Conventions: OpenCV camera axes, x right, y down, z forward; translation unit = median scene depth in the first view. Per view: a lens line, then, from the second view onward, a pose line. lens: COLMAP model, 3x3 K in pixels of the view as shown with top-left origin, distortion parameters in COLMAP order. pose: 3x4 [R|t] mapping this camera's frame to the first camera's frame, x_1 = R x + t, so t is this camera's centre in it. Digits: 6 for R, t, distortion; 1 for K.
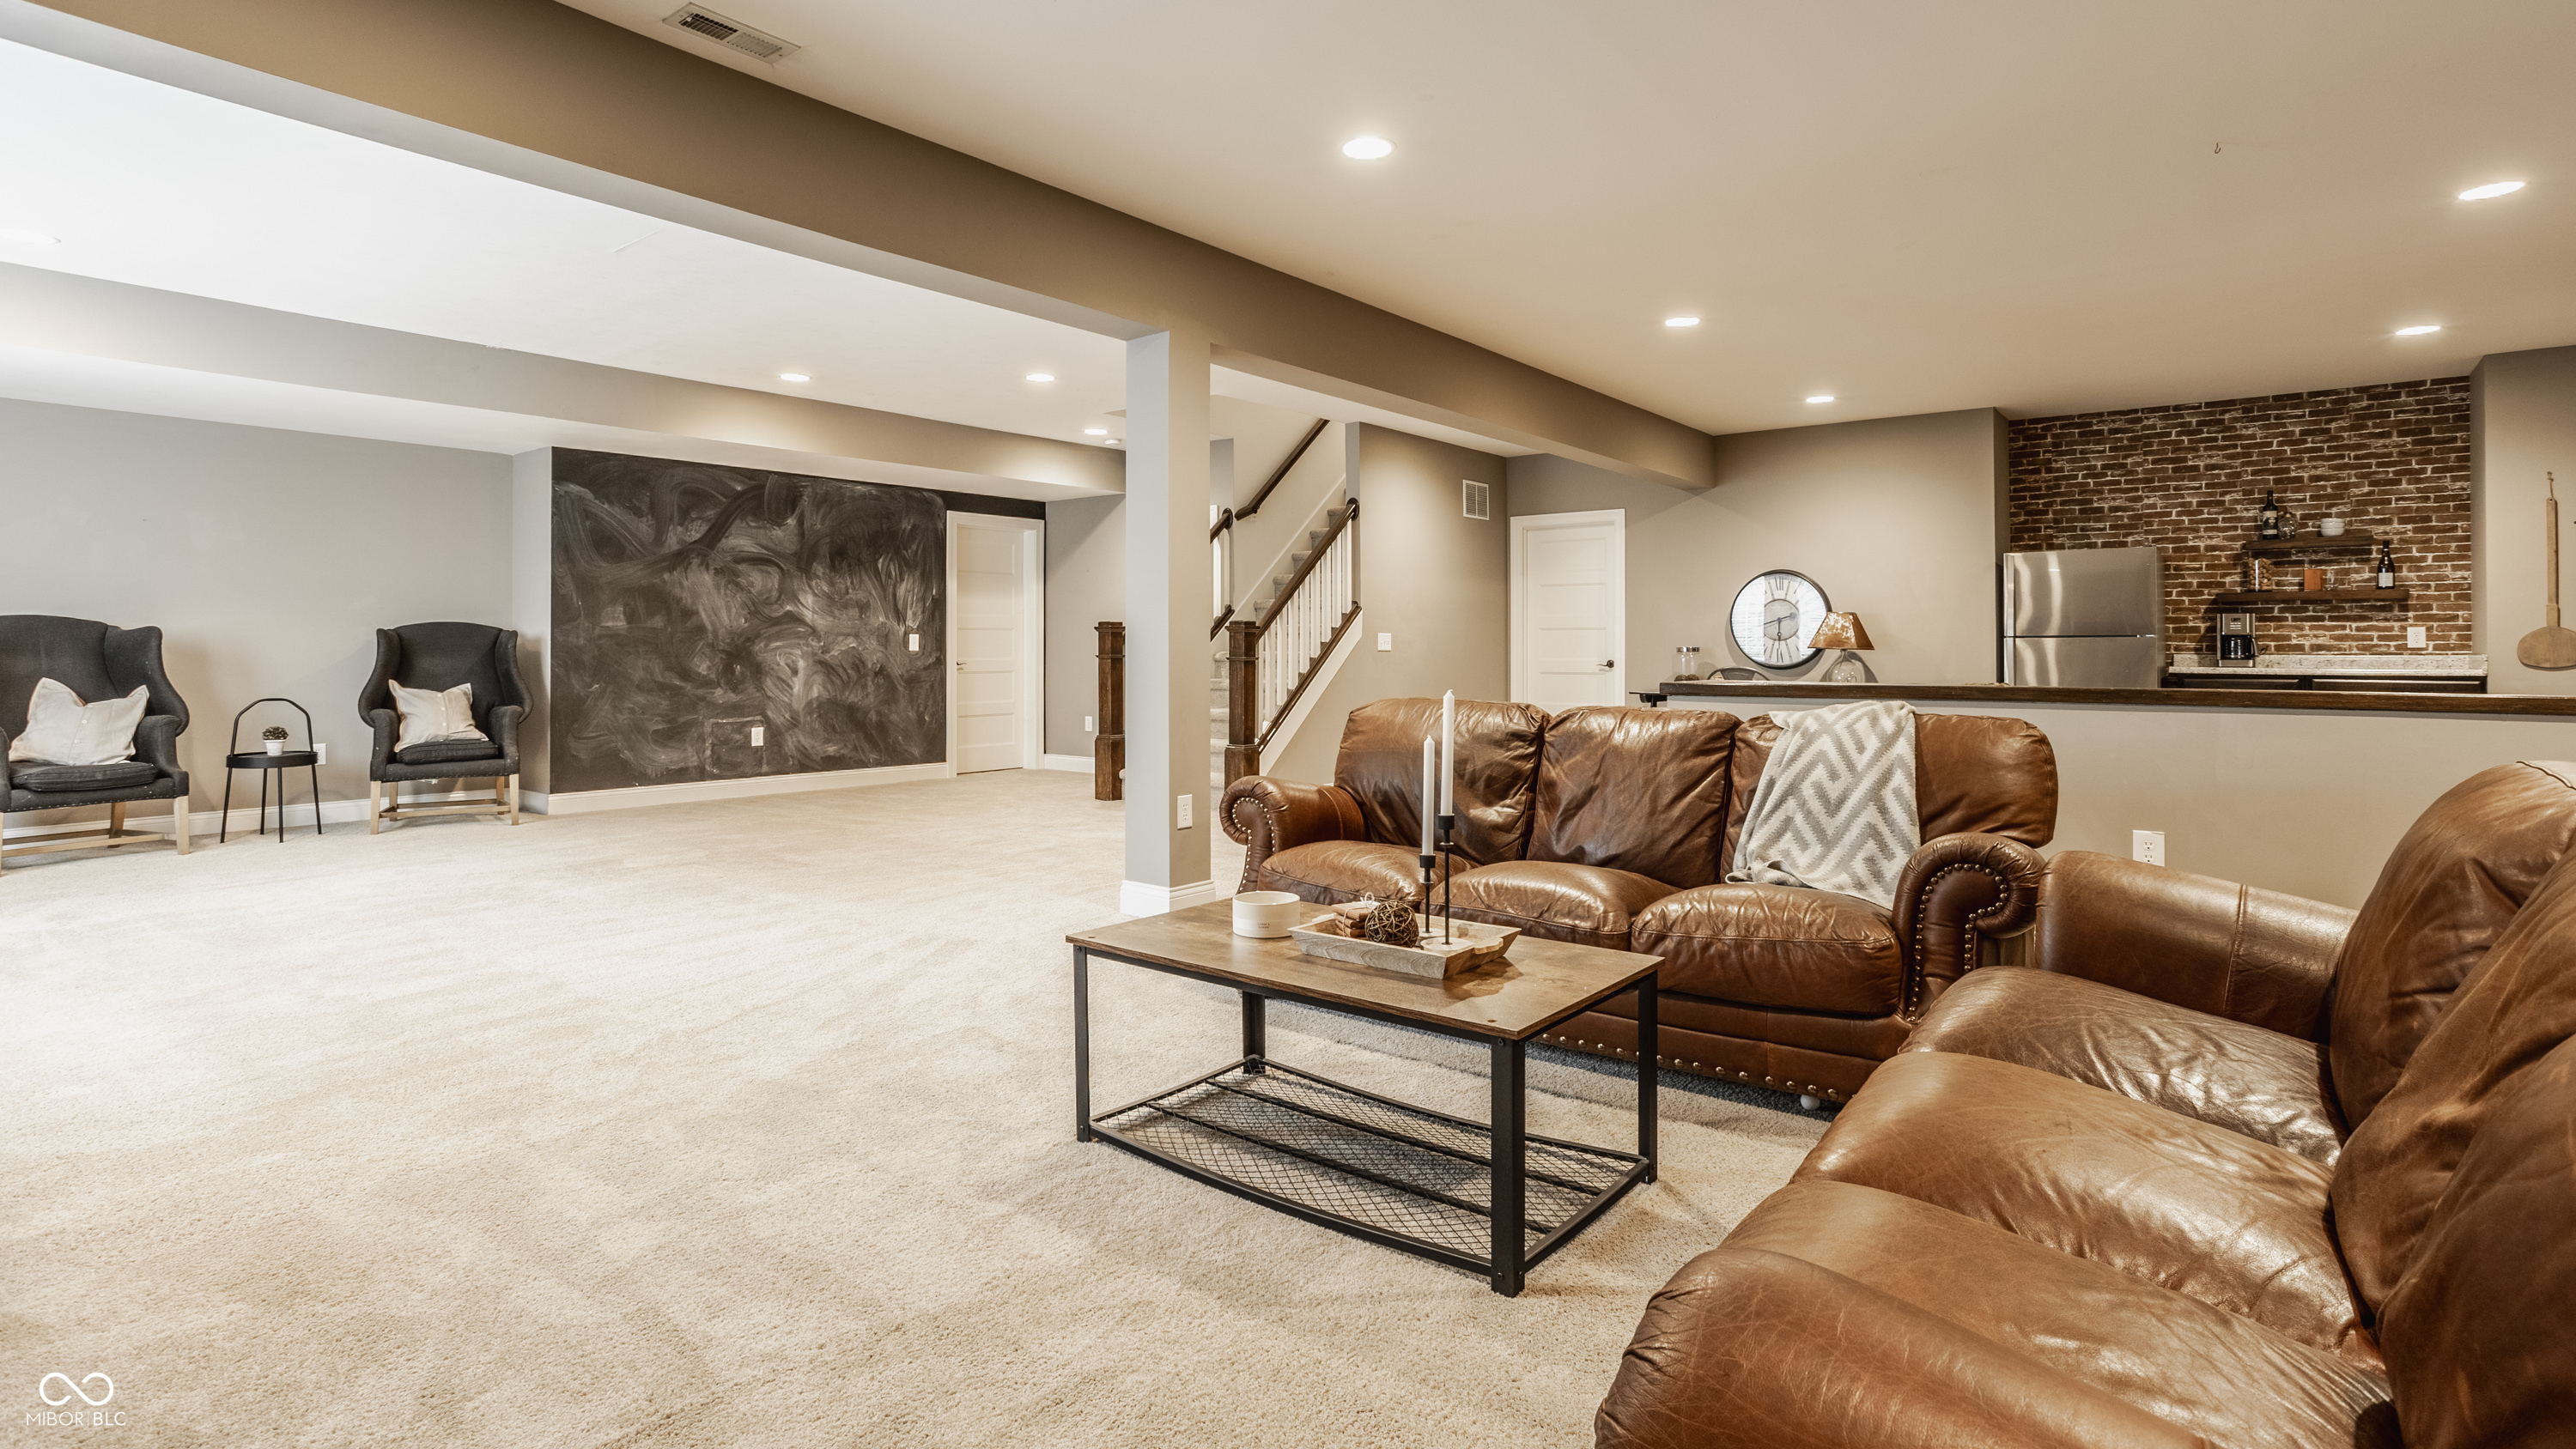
lens RADIAL K [[1262.3, 0, 1266.7], [0, 1262.3, 643.9], [0, 0, 1]] dist [-0.020720, 0.014511]
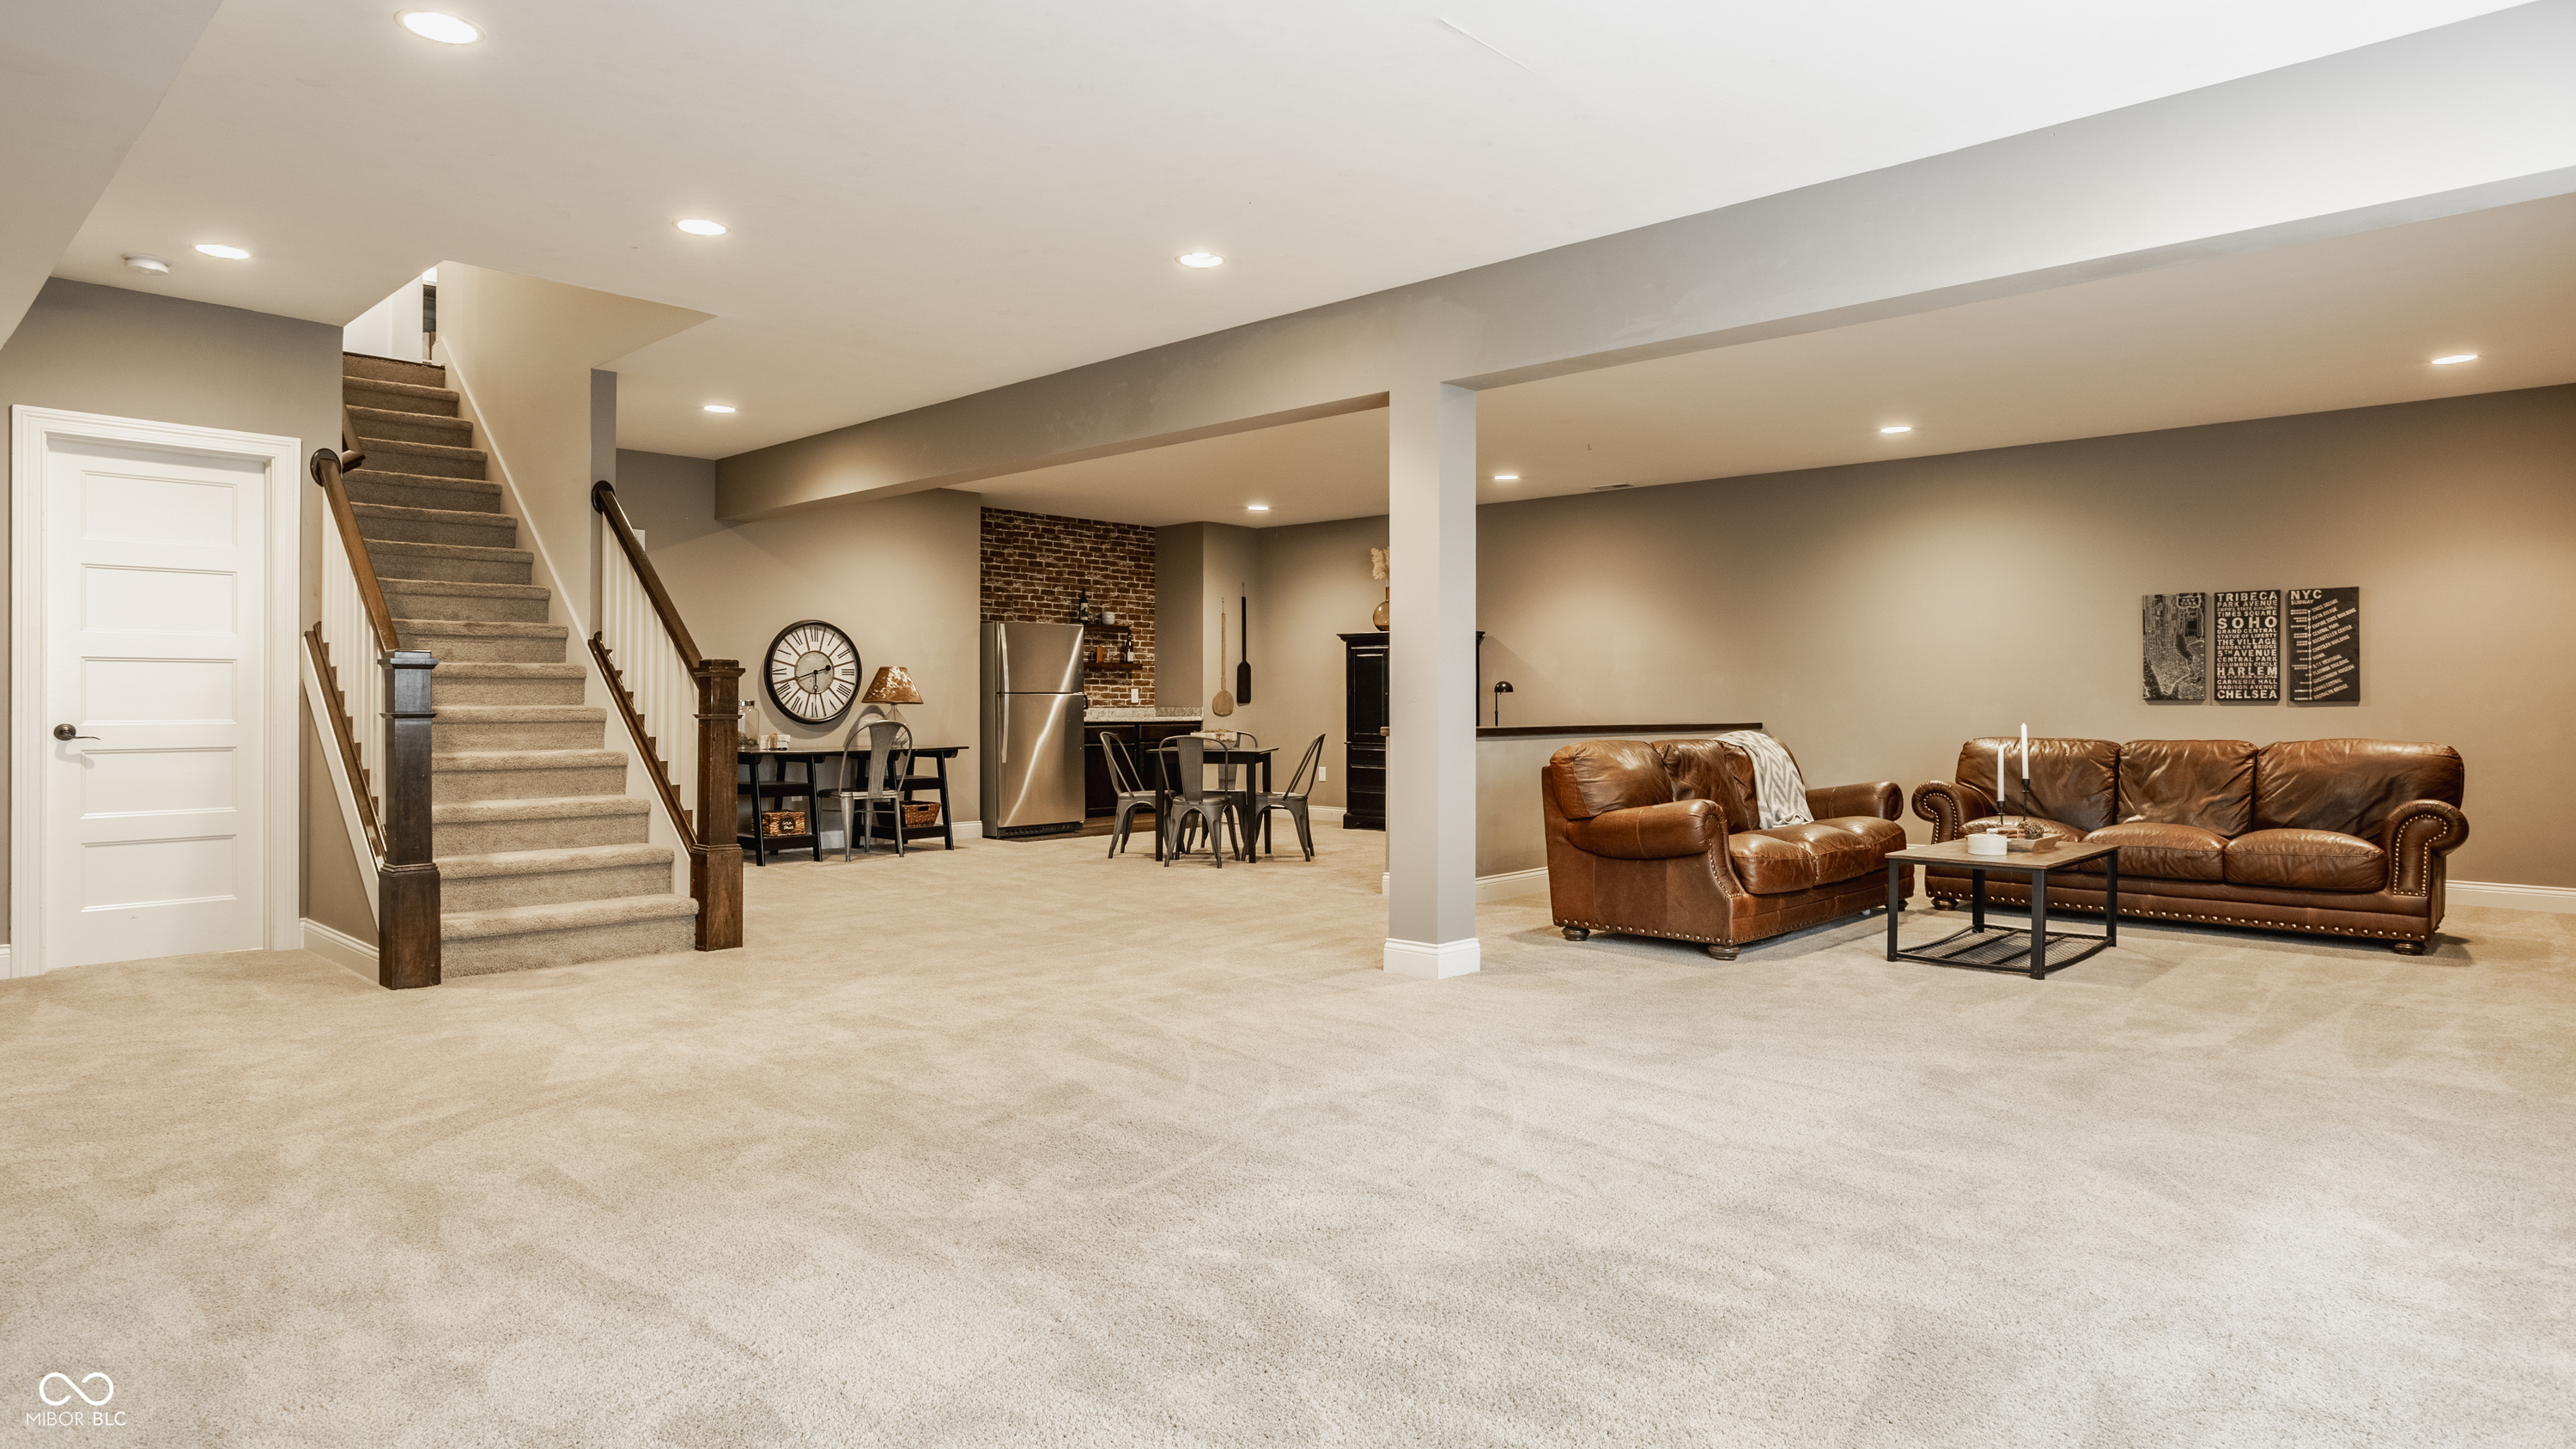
lens RADIAL K [[1477.6, 0, 1267.7], [0, 1477.6, 725.0], [0, 0, 1]] dist [0.029821, 0.001416]
pose [[0.102512, -0.015461, 0.994612, -0.799965], [-0.008502, 0.999829, 0.016418, -0.000778], [-0.994695, -0.010139, 0.102363, 0.635354]]
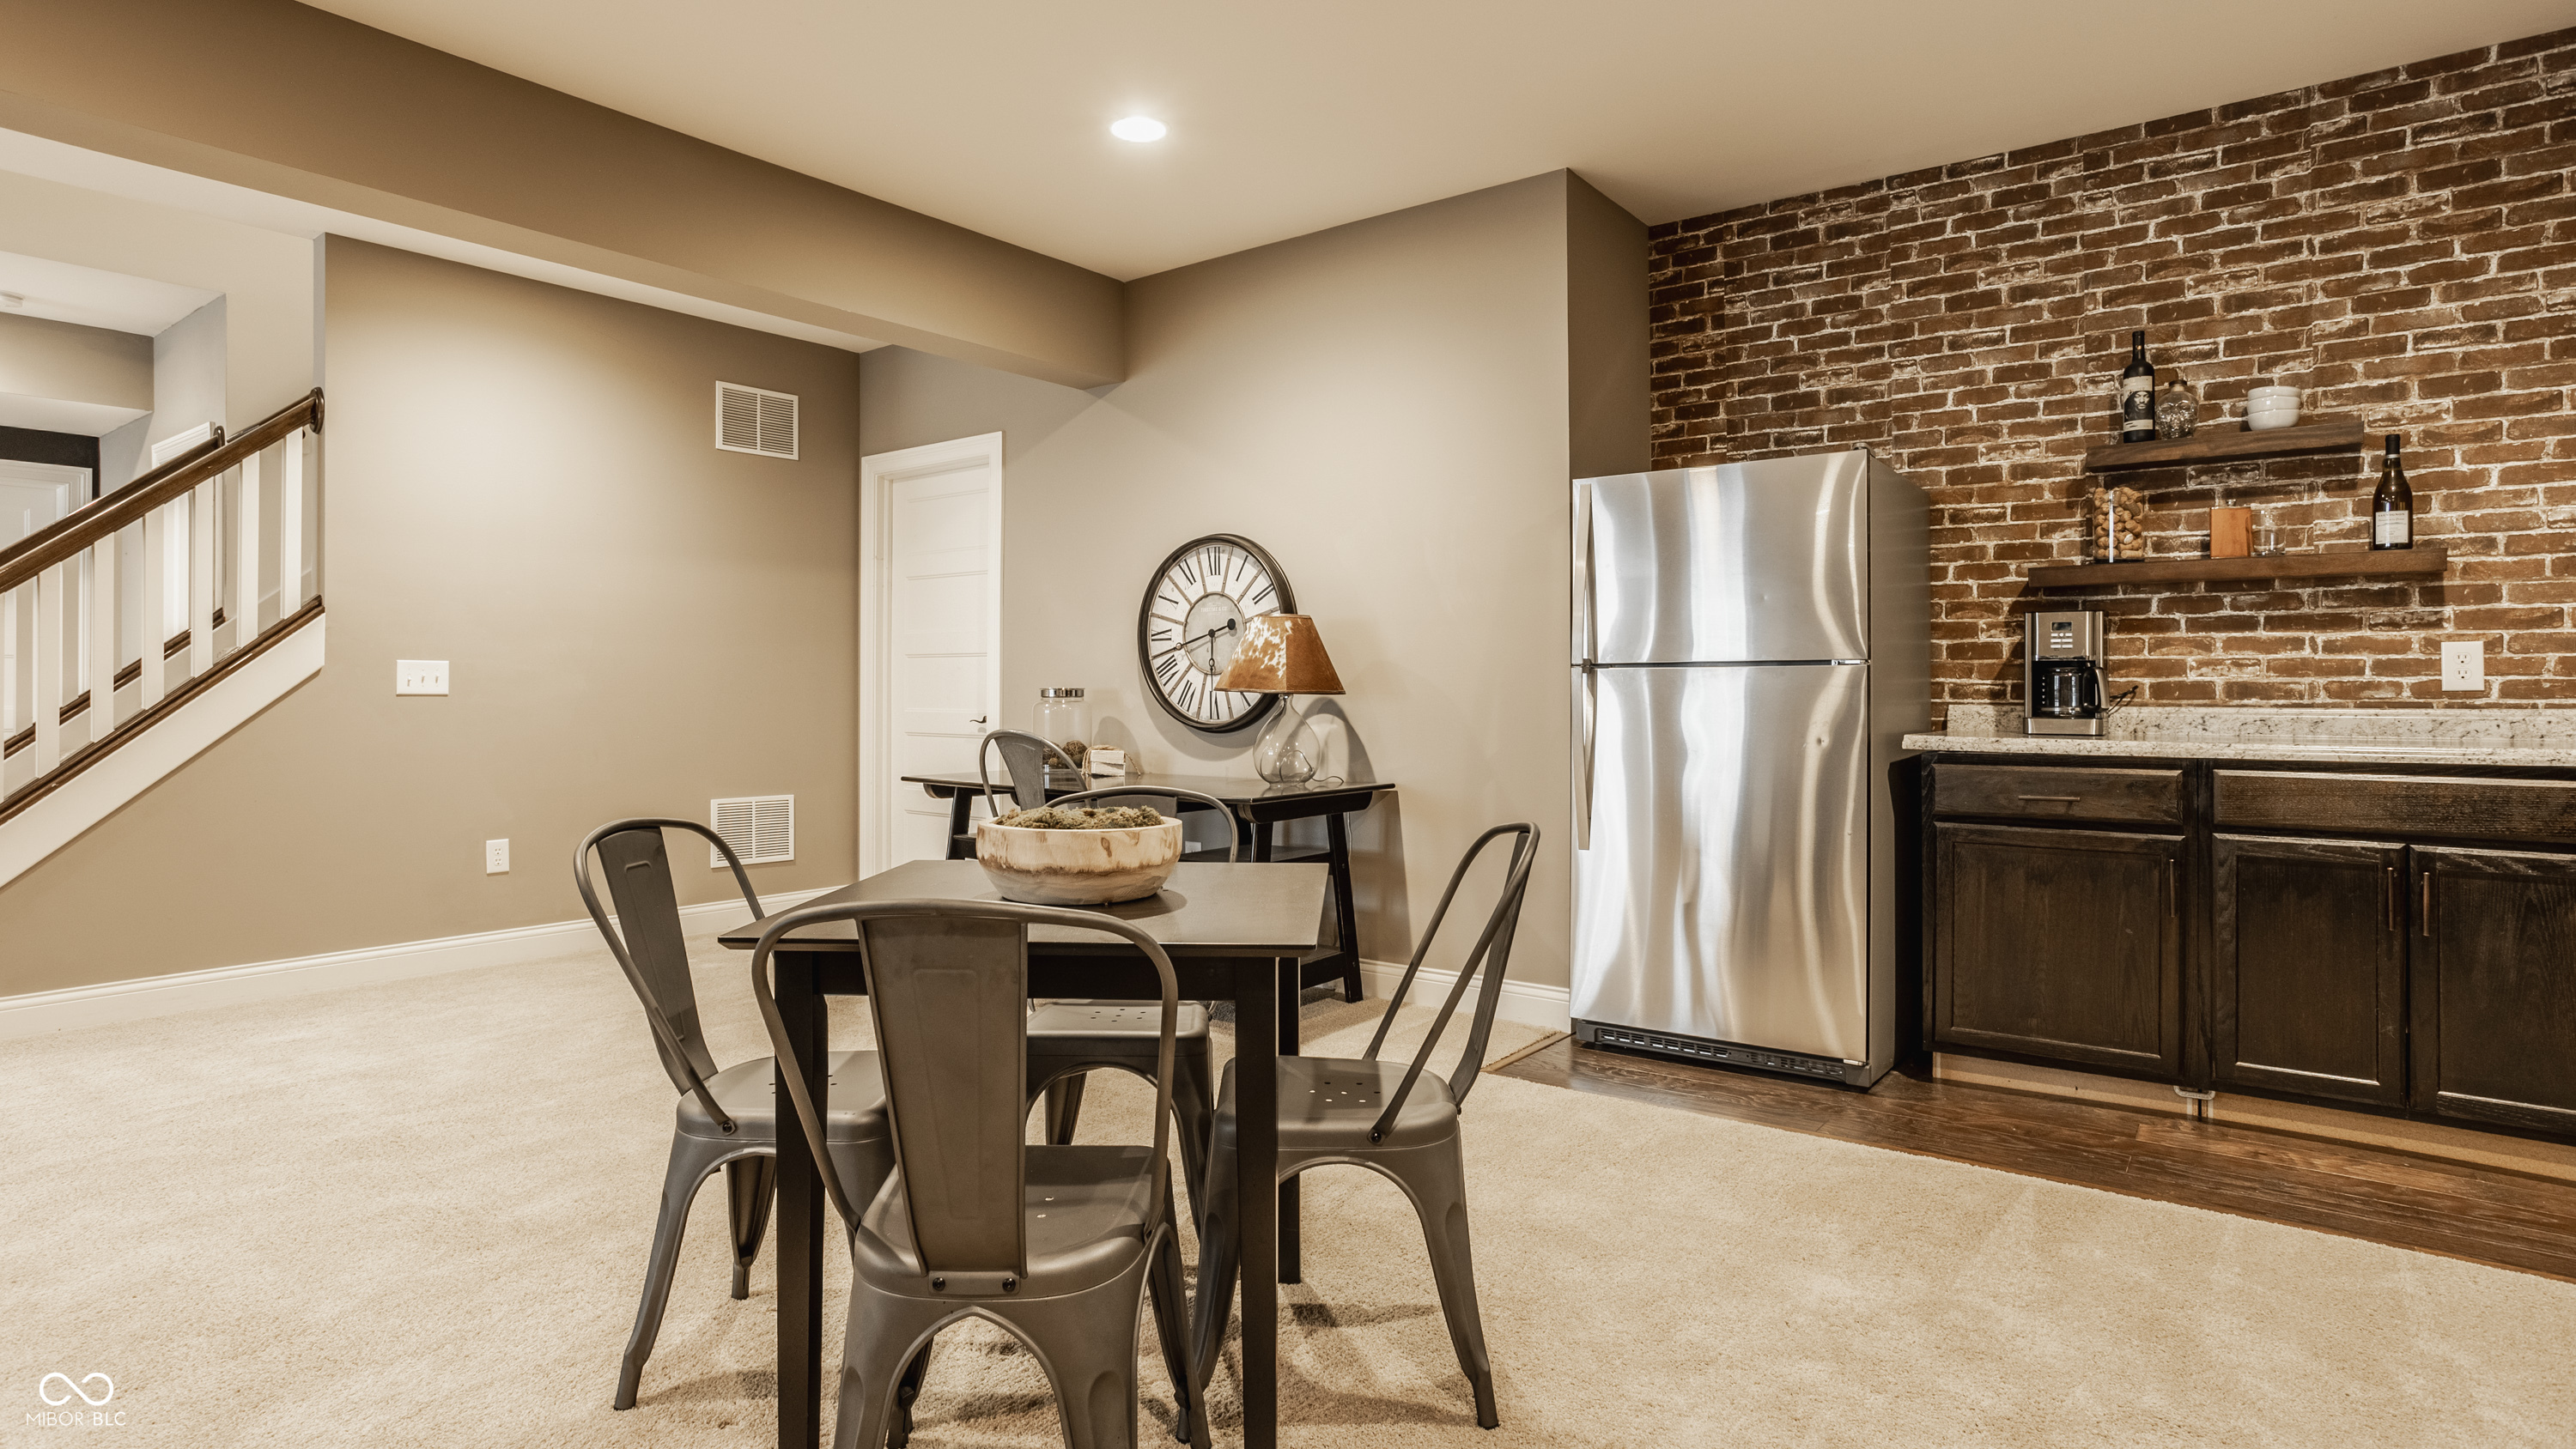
lens RADIAL K [[1383.1, 0, 1238.4], [0, 1383.1, 690.8], [0, 0, 1]] dist [-0.032901, 0.016829]
pose [[0.999984, 0.000497, -0.005627, 0.491312], [-0.000470, 0.999988, 0.004906, 0.001029], [0.005630, -0.004903, 0.999972, 0.521920]]
